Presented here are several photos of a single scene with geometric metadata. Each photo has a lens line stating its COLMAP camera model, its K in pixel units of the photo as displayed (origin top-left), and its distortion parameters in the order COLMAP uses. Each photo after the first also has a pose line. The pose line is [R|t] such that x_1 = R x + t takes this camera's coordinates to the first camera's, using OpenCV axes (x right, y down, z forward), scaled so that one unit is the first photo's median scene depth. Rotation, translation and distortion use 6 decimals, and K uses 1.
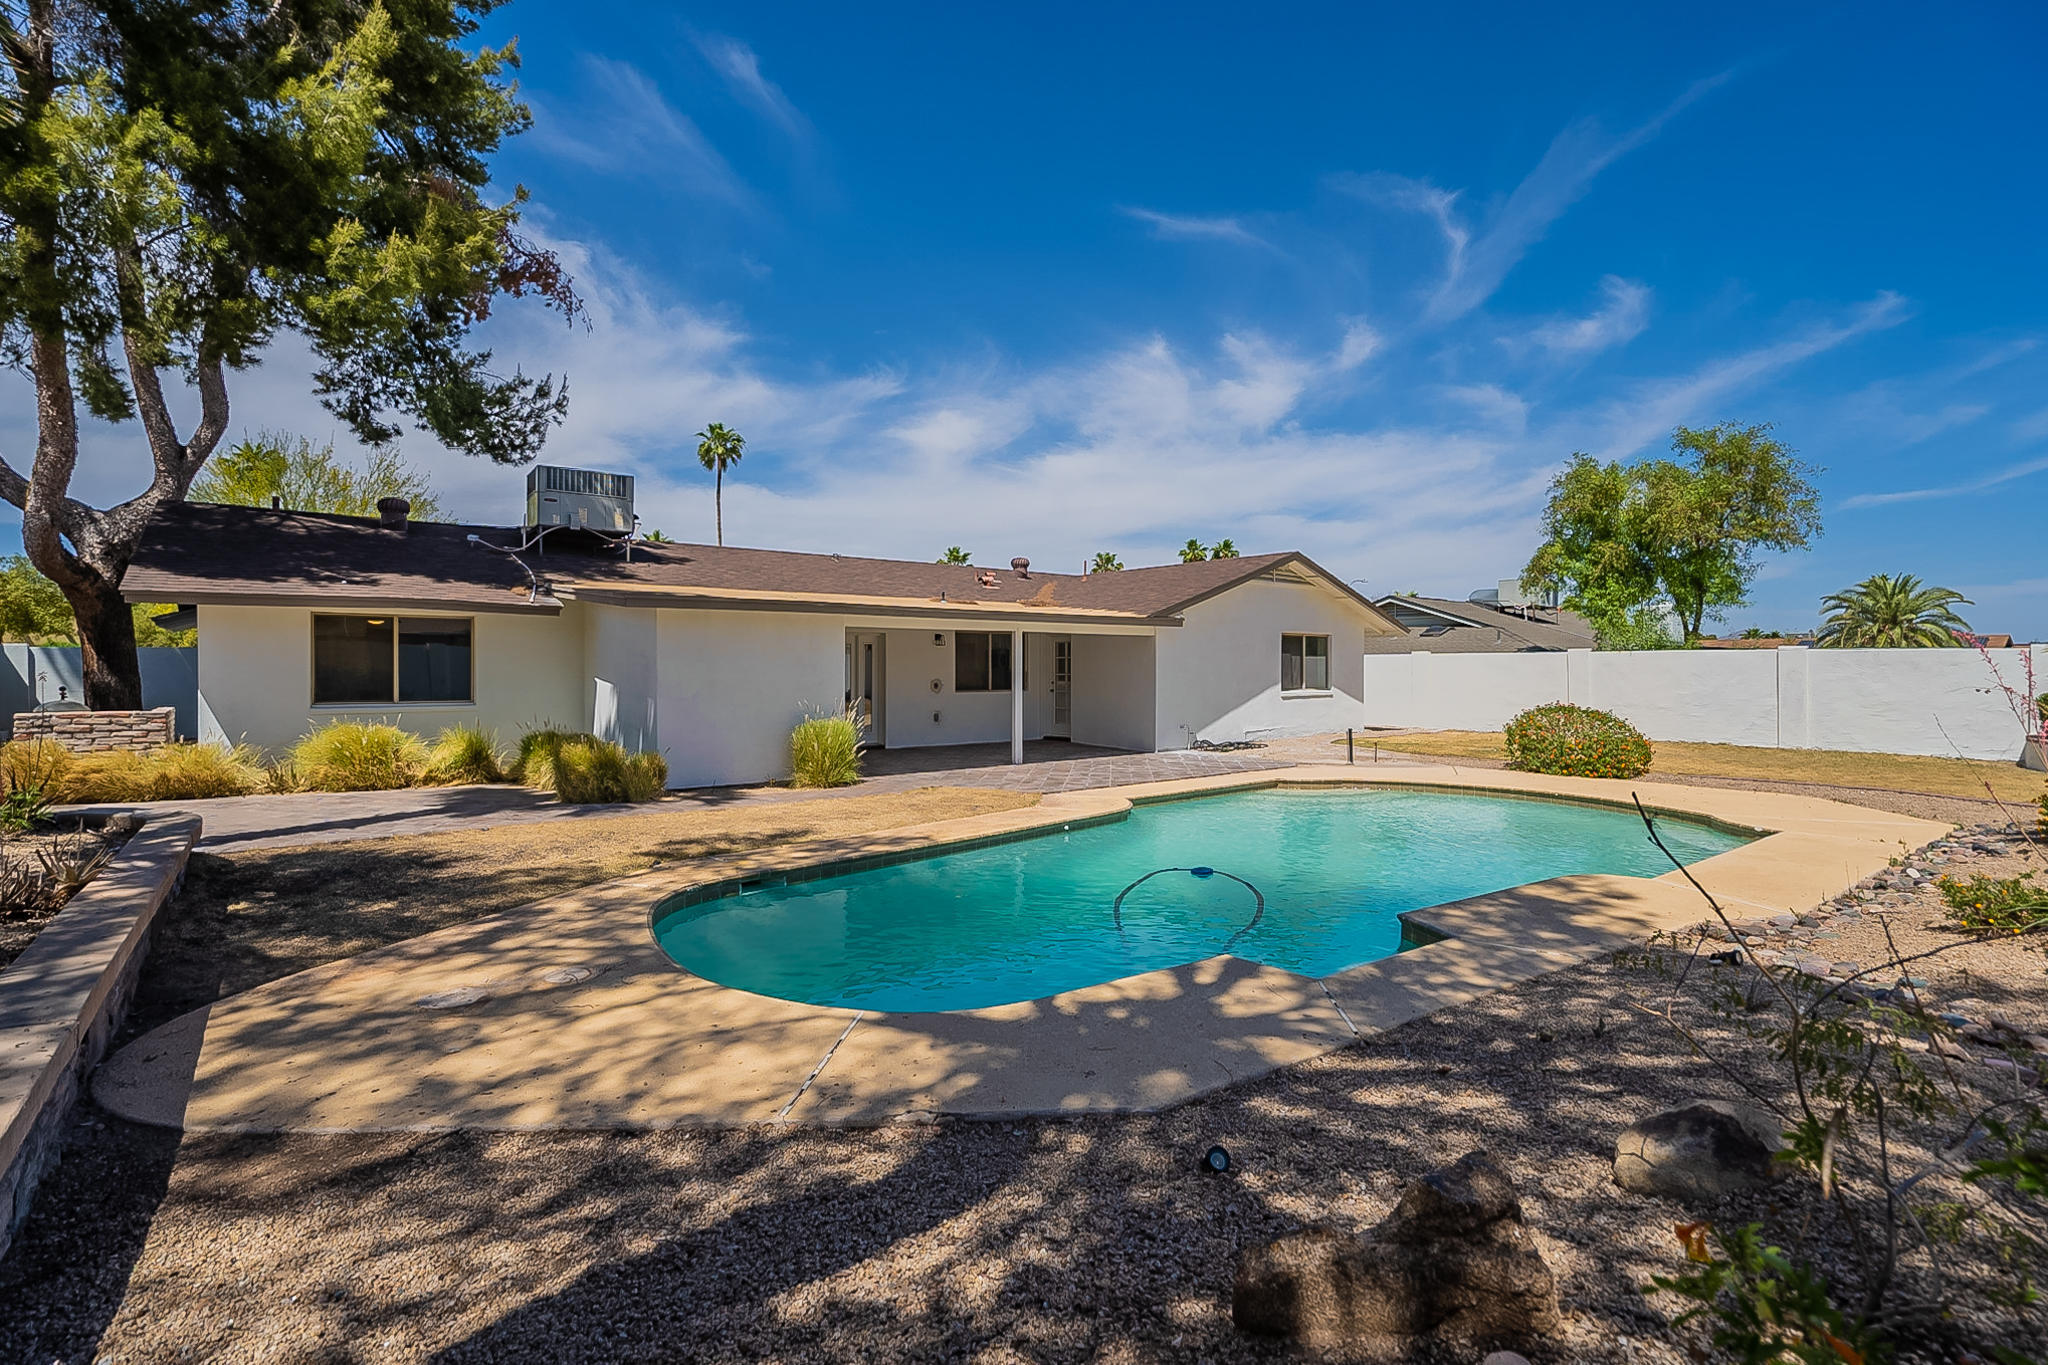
lens RADIAL K [[937.7, 0, 1028.4], [0, 937.7, 682.2], [0, 0, 1]] dist [-0.002533, 0.001308]
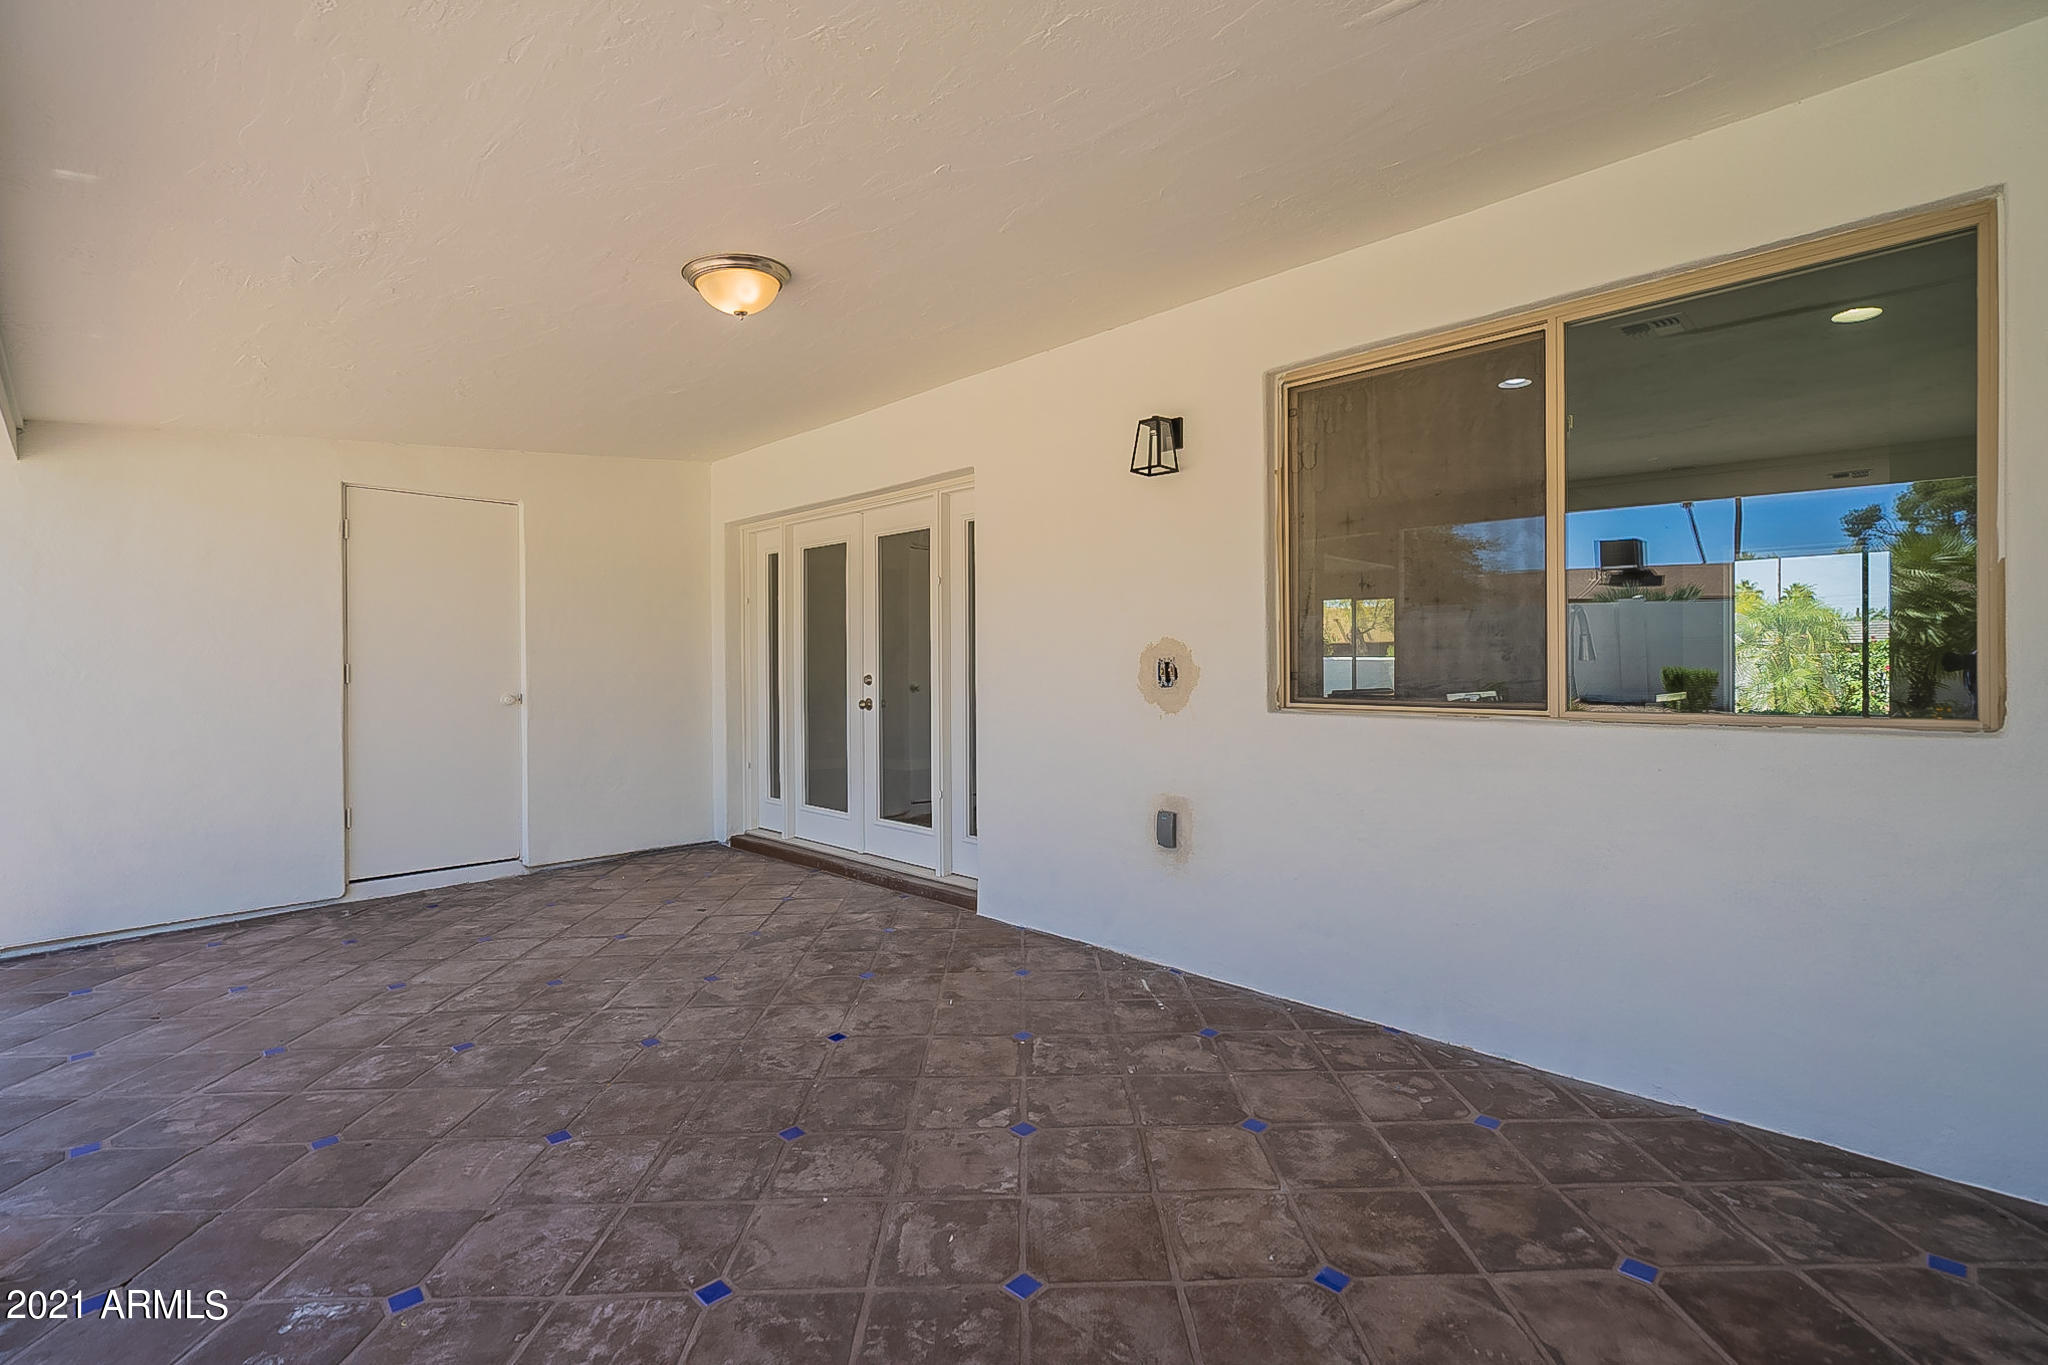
lens RADIAL K [[937.7, 0, 1026.7], [0, 937.7, 672.7], [0, 0, 1]] dist [-0.002533, 0.001308]
pose [[0.128689, 0.007736, -0.991655, 0.120827], [-0.008925, 0.999938, 0.006642, 0.002560], [0.991645, 0.007995, 0.128750, 1.113727]]
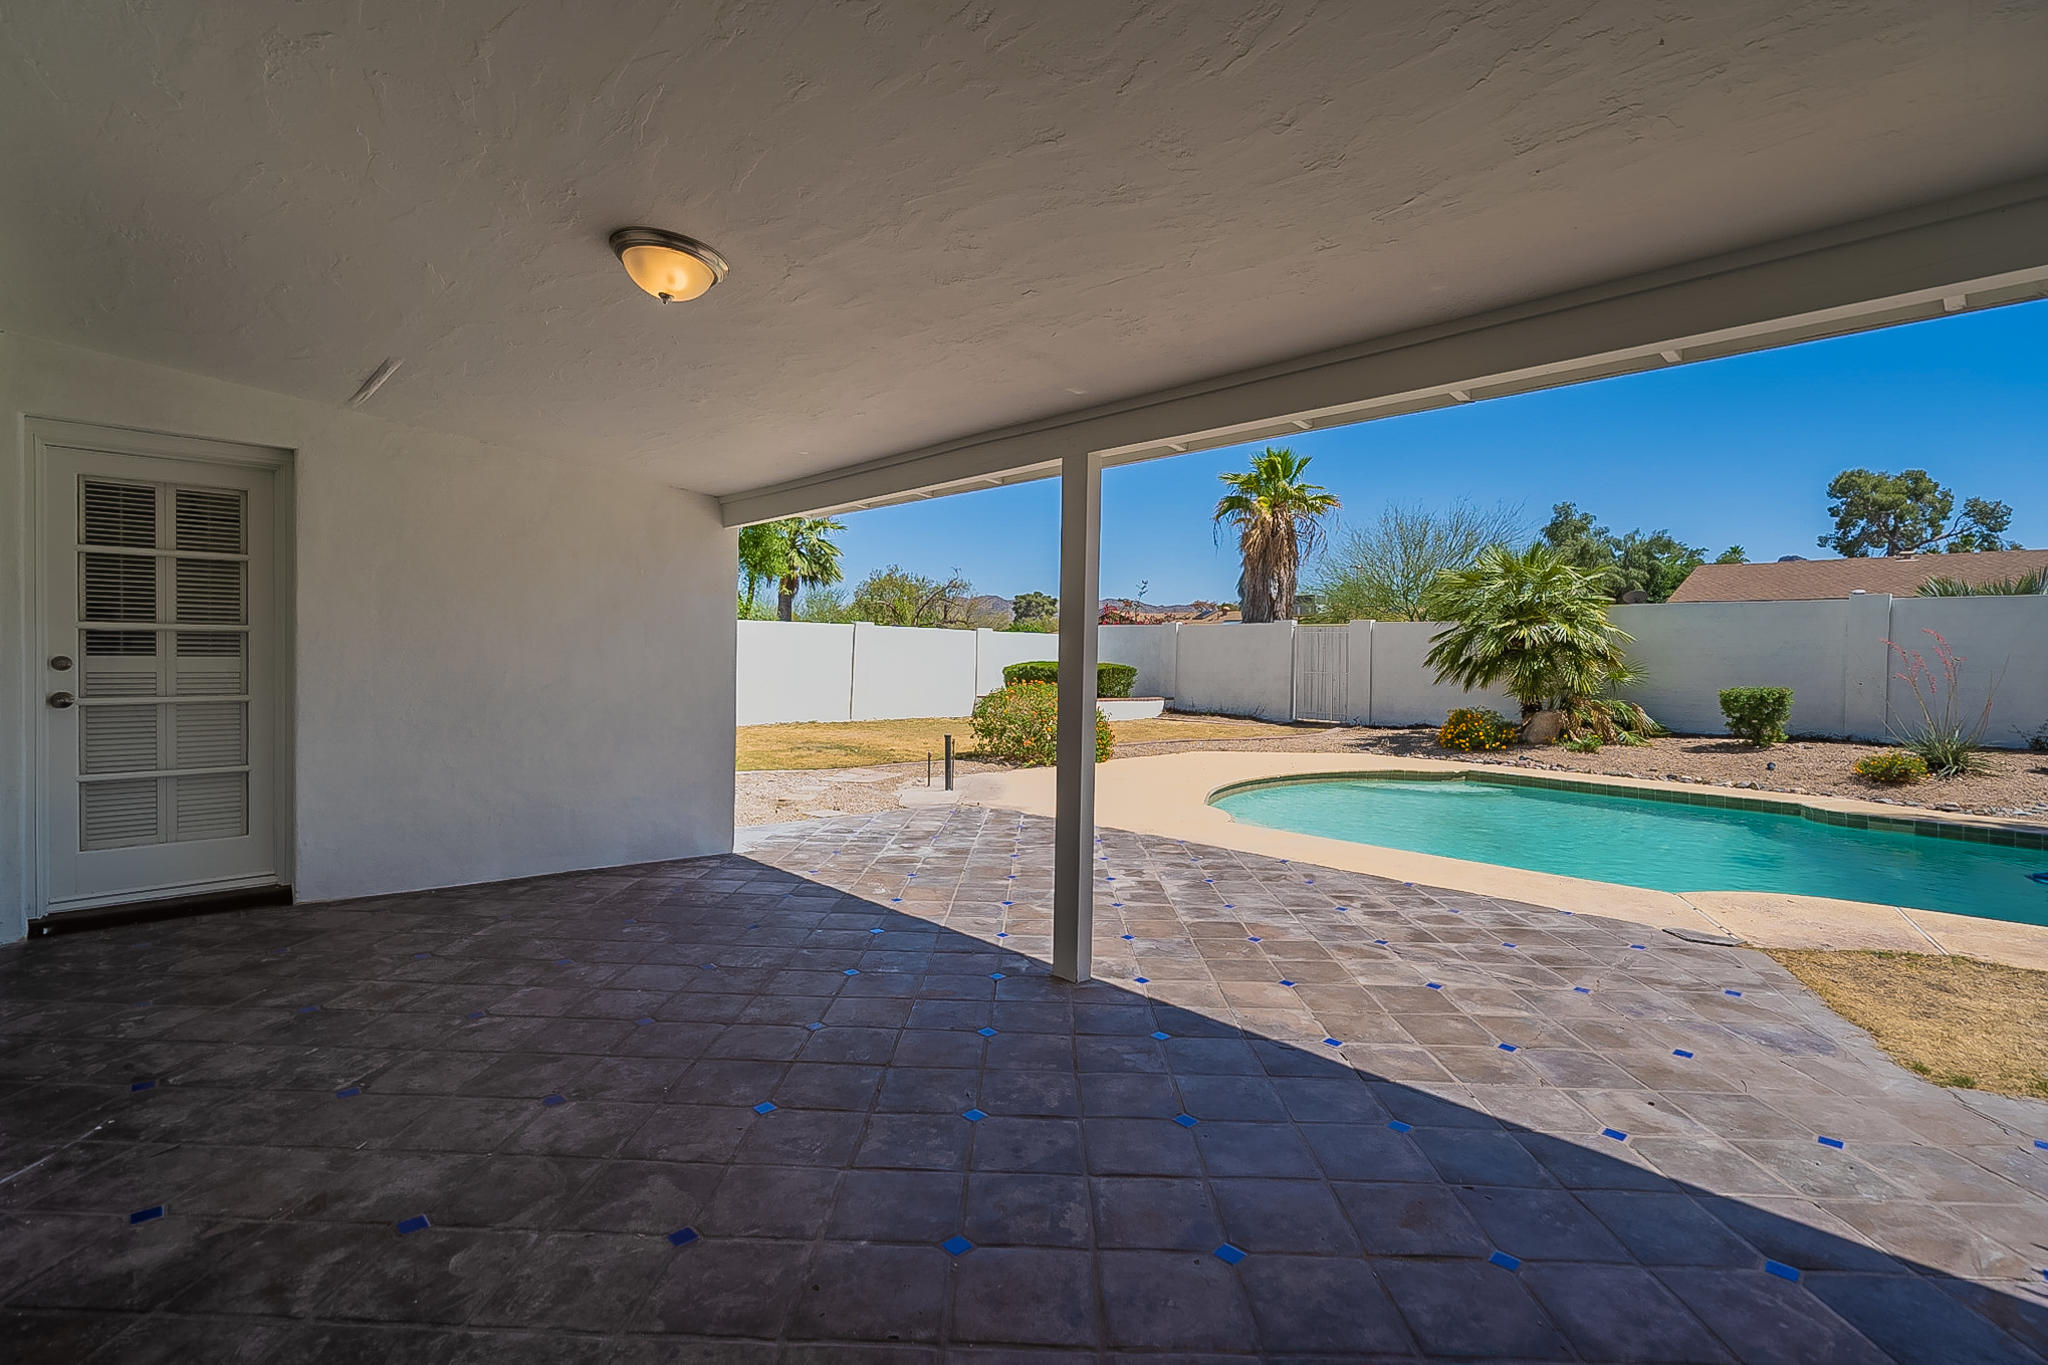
lens RADIAL K [[937.7, 0, 1026.0], [0, 937.7, 674.3], [0, 0, 1]] dist [-0.002533, 0.001308]
pose [[-0.102844, -0.016828, 0.994555, -0.266233], [0.000205, 0.999856, 0.016939, -0.000981], [-0.994698, 0.001946, -0.102825, 1.029413]]
